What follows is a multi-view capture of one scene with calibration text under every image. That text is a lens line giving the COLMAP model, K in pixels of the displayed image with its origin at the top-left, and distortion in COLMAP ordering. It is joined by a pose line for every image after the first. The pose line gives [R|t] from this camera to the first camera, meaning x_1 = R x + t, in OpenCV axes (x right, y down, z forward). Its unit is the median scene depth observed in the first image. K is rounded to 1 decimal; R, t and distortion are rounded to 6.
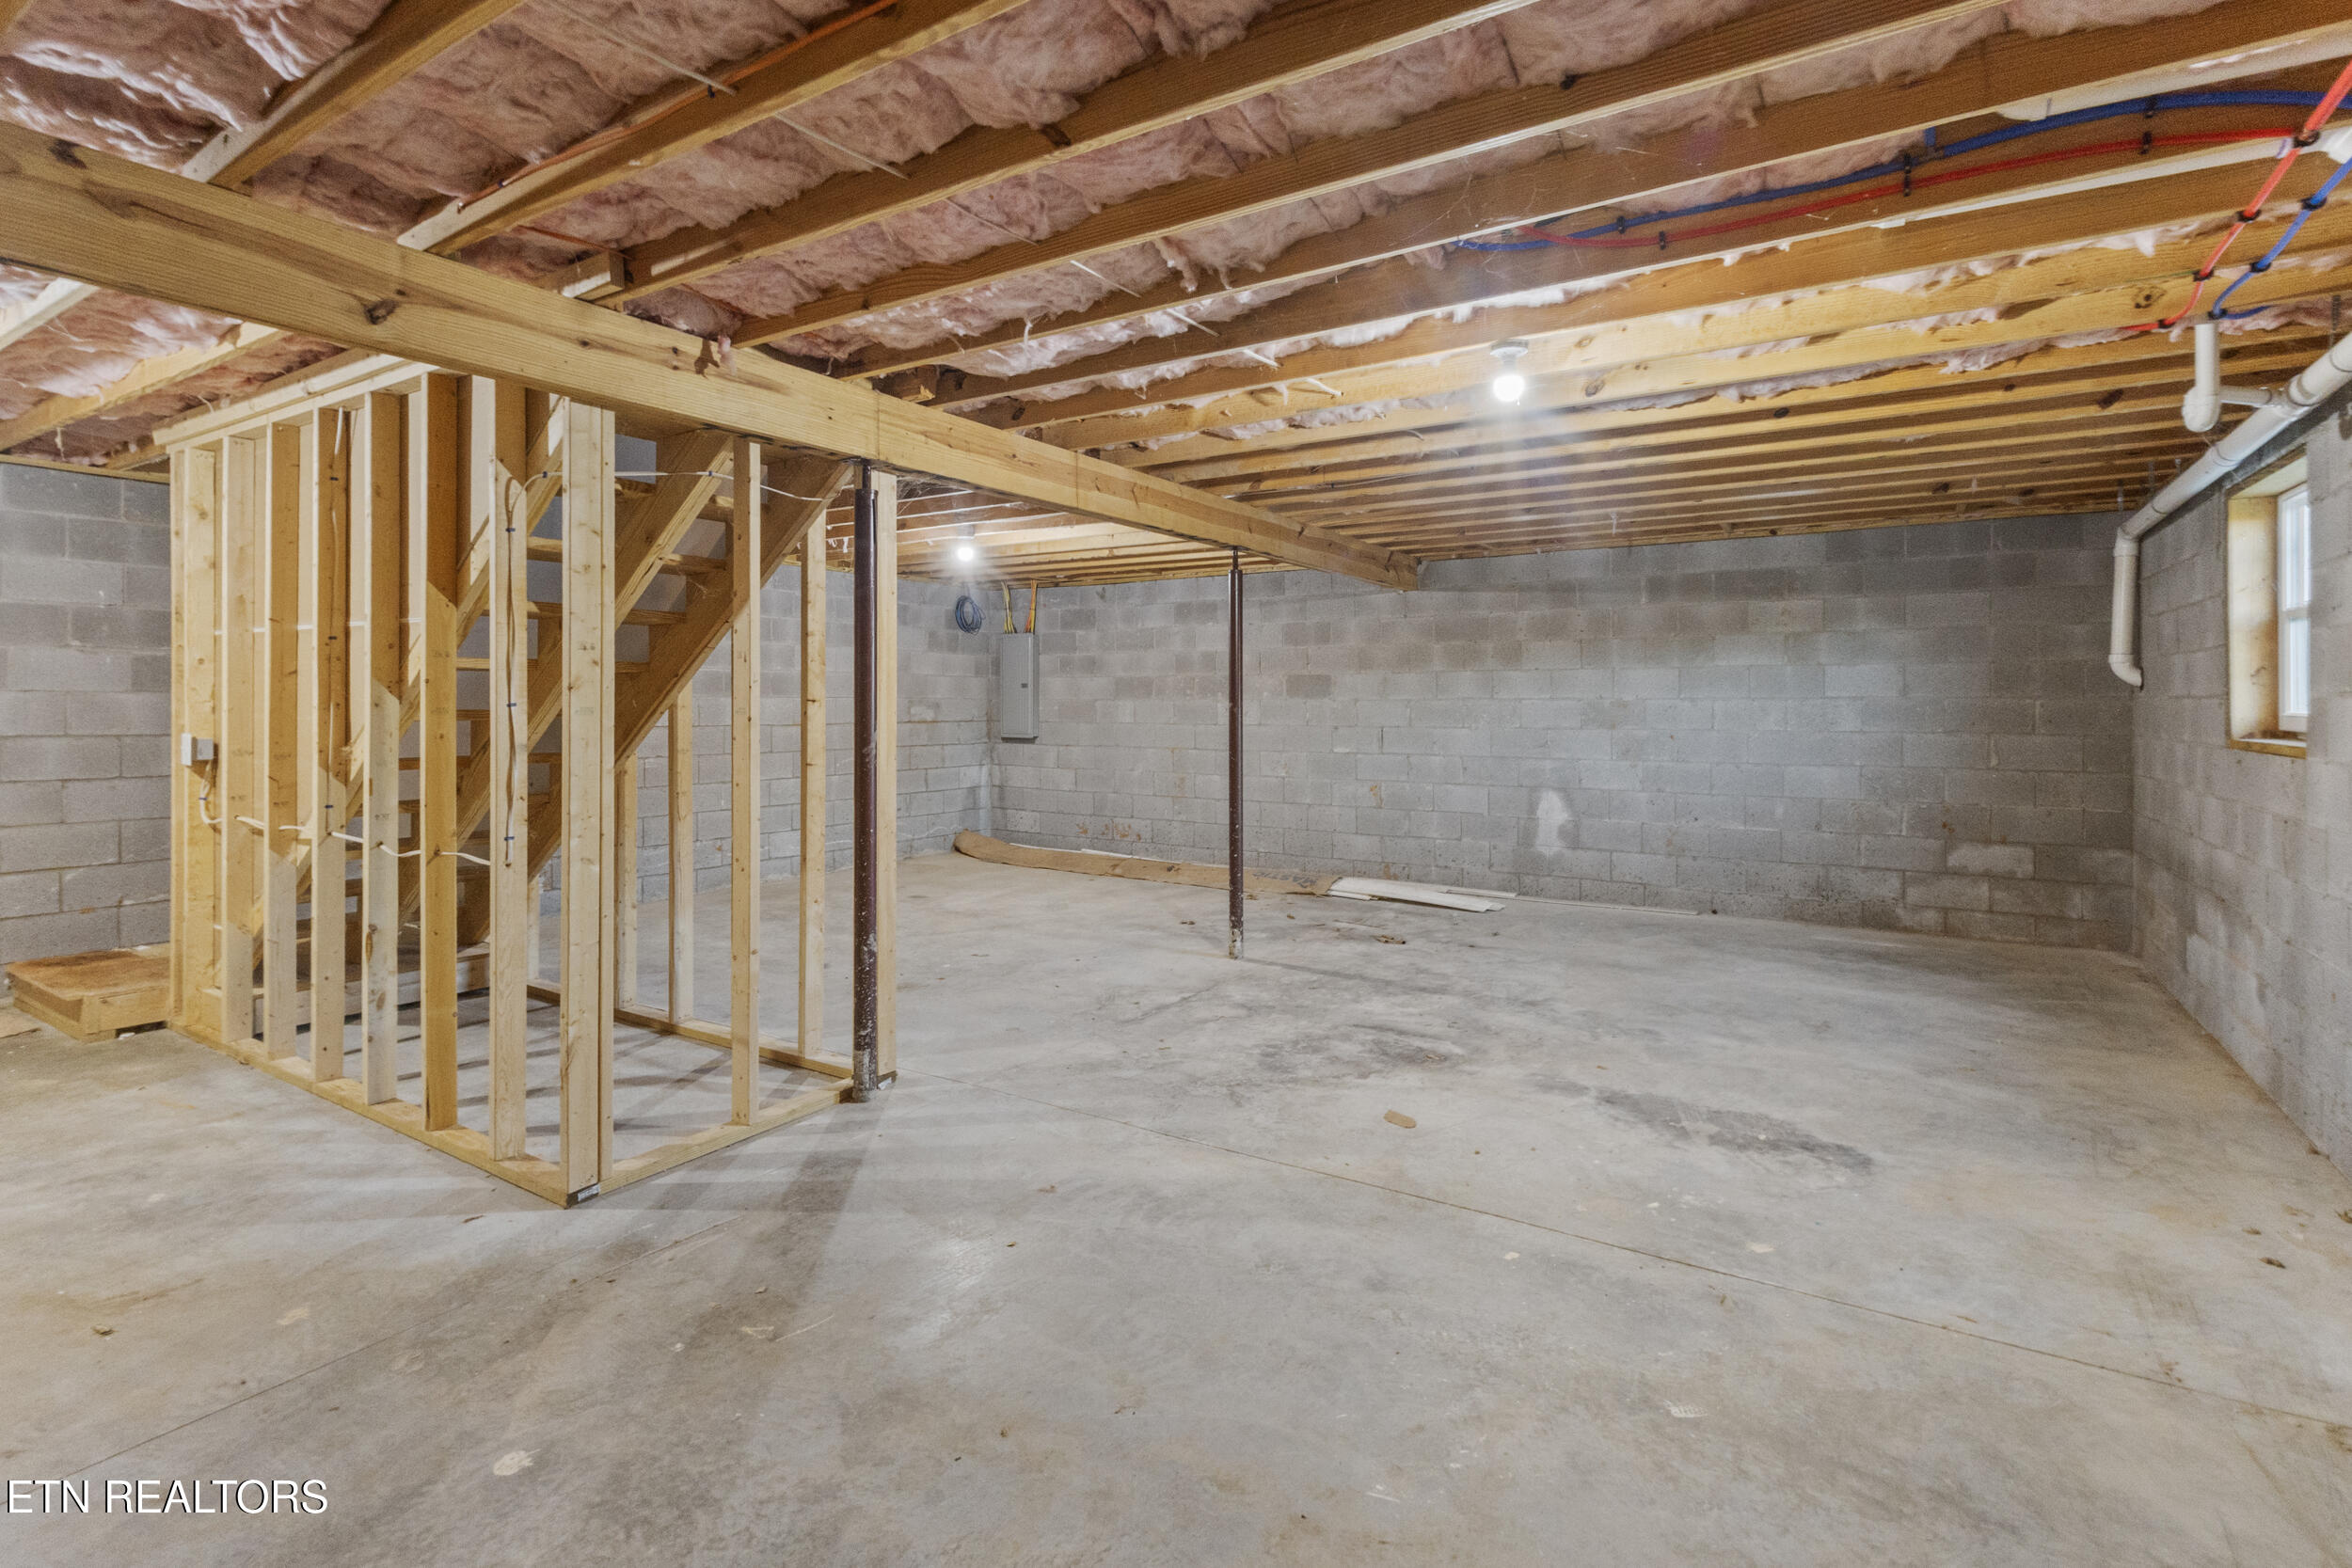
lens RADIAL K [[1091.3, 0, 1147.7], [0, 1091.3, 693.0], [0, 0, 1]] dist [-0.000318, 0.003029]
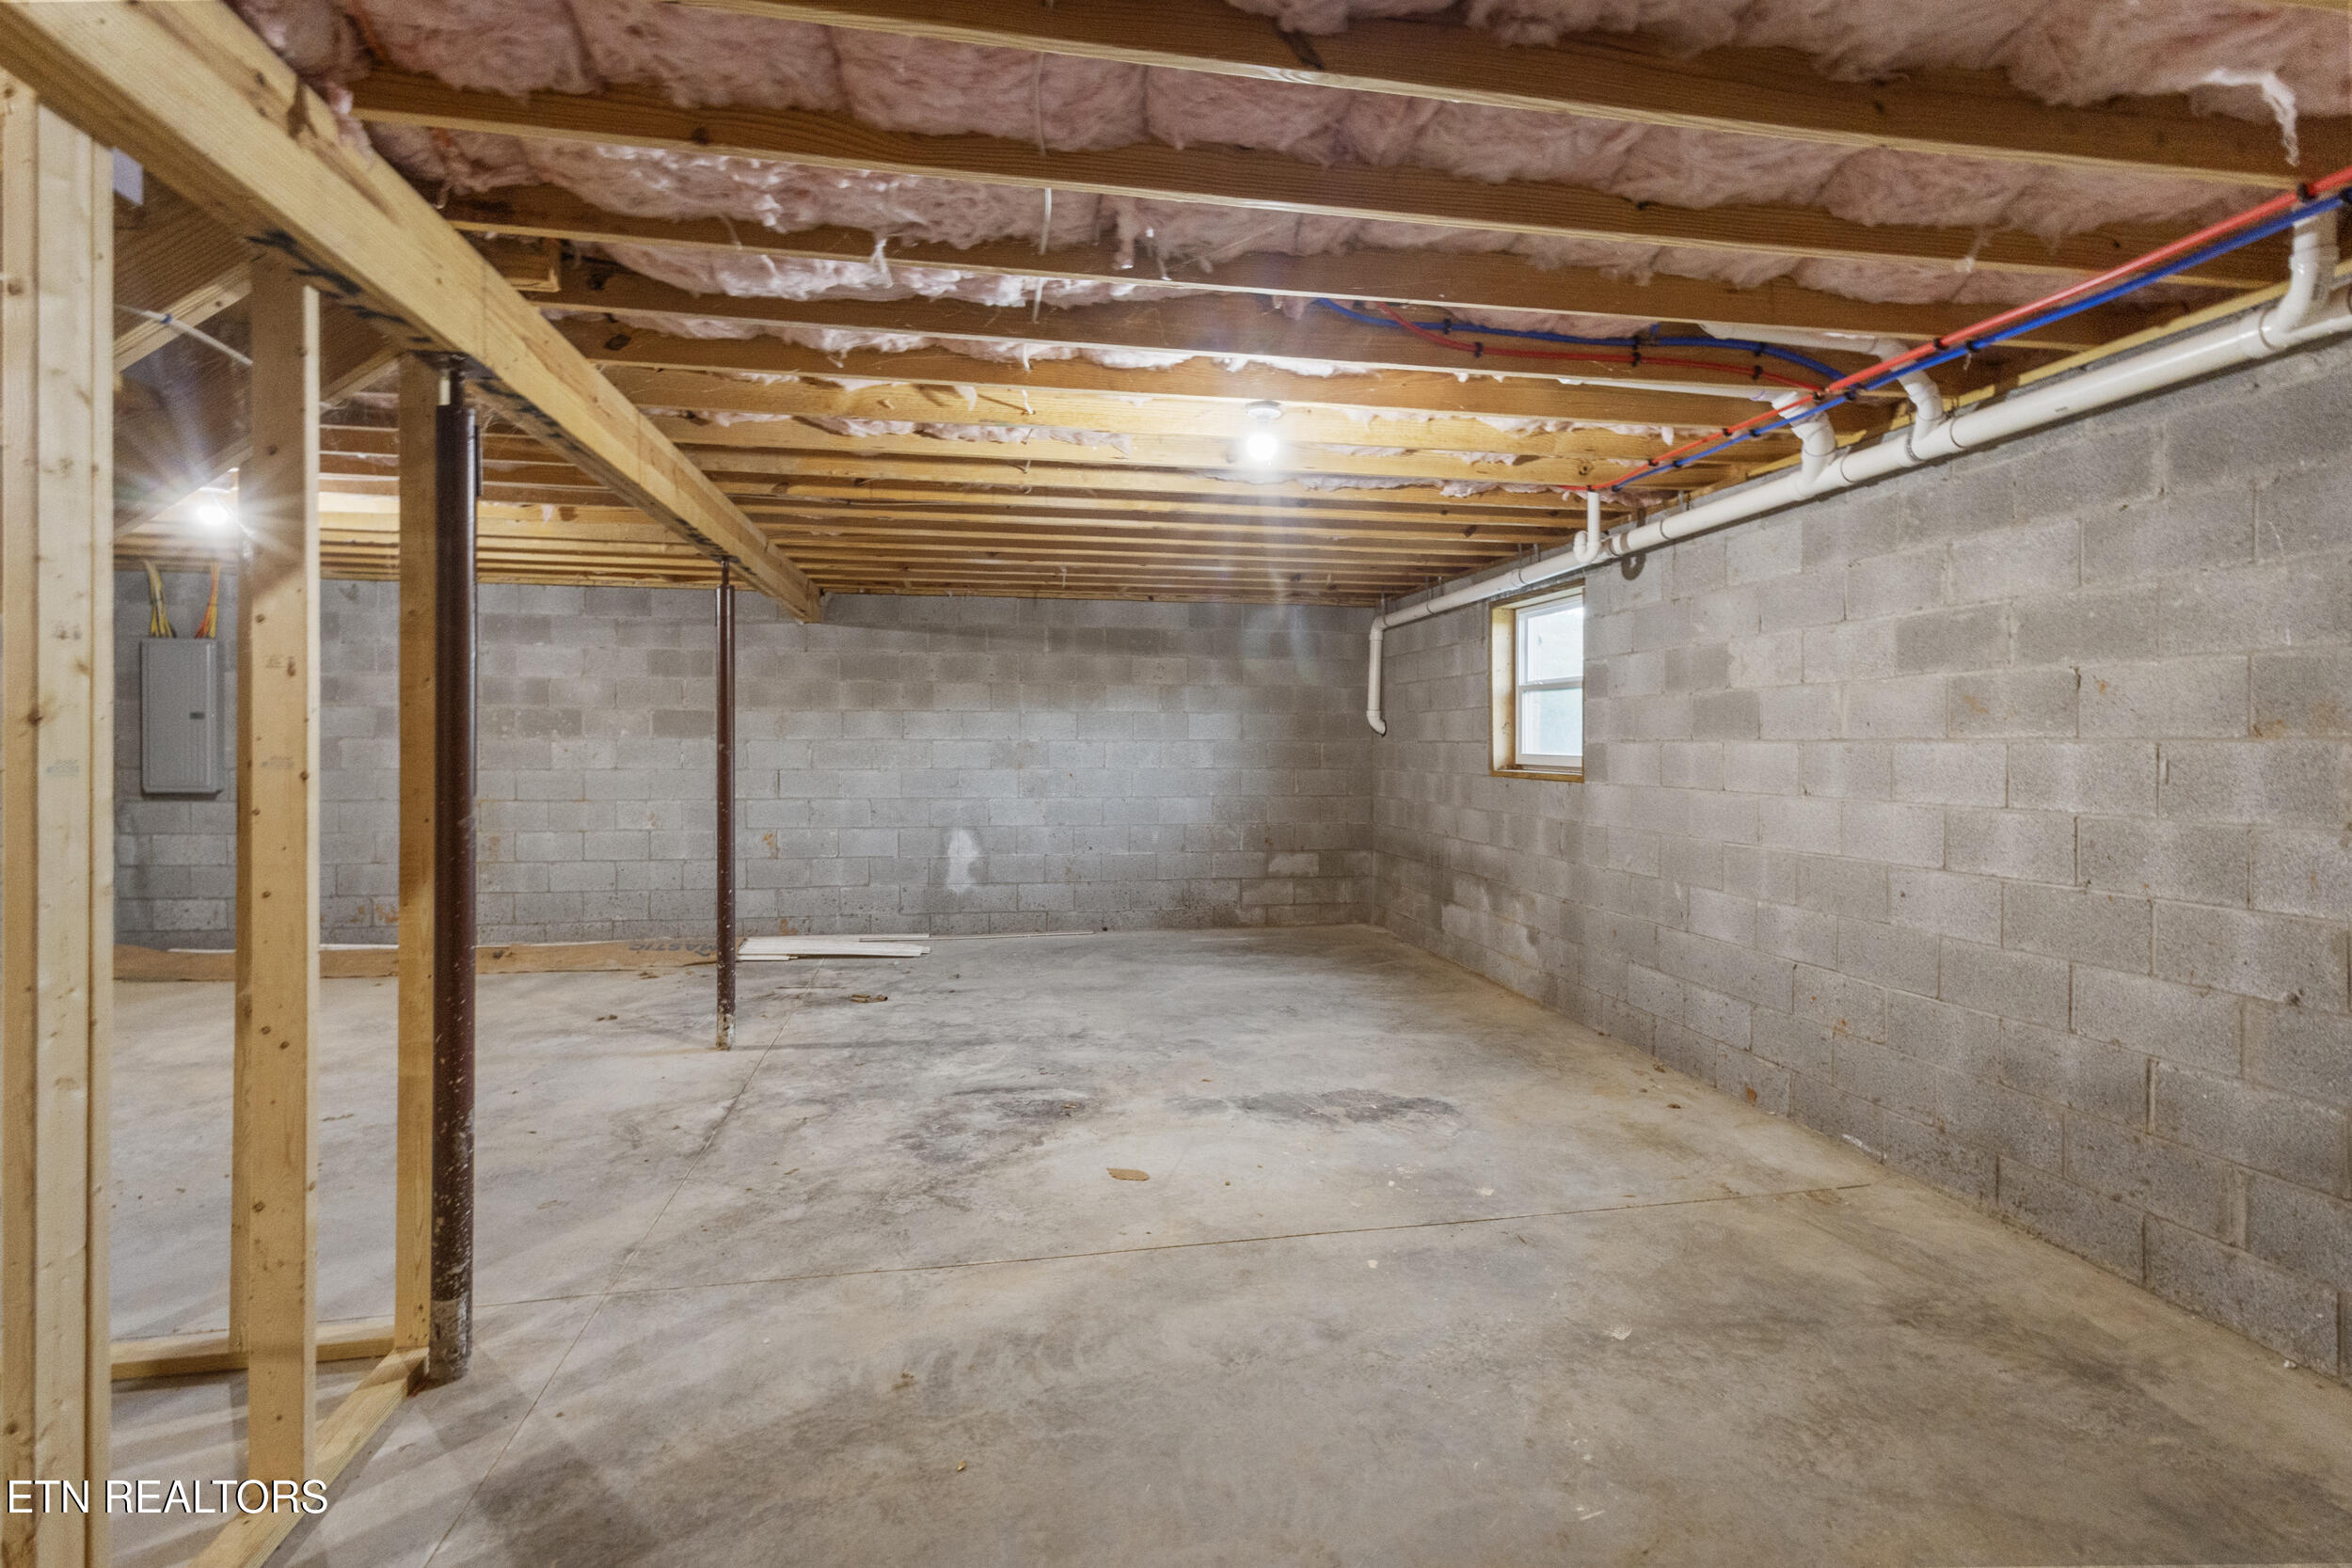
lens RADIAL K [[1091.3, 0, 1135.3], [0, 1091.3, 744.8], [0, 0, 1]] dist [-0.000318, 0.003029]
pose [[0.728839, 0.000100, 0.684685, -0.431582], [-0.008489, 0.999924, 0.008892, -0.001398], [-0.684632, -0.012293, 0.728785, 0.290579]]
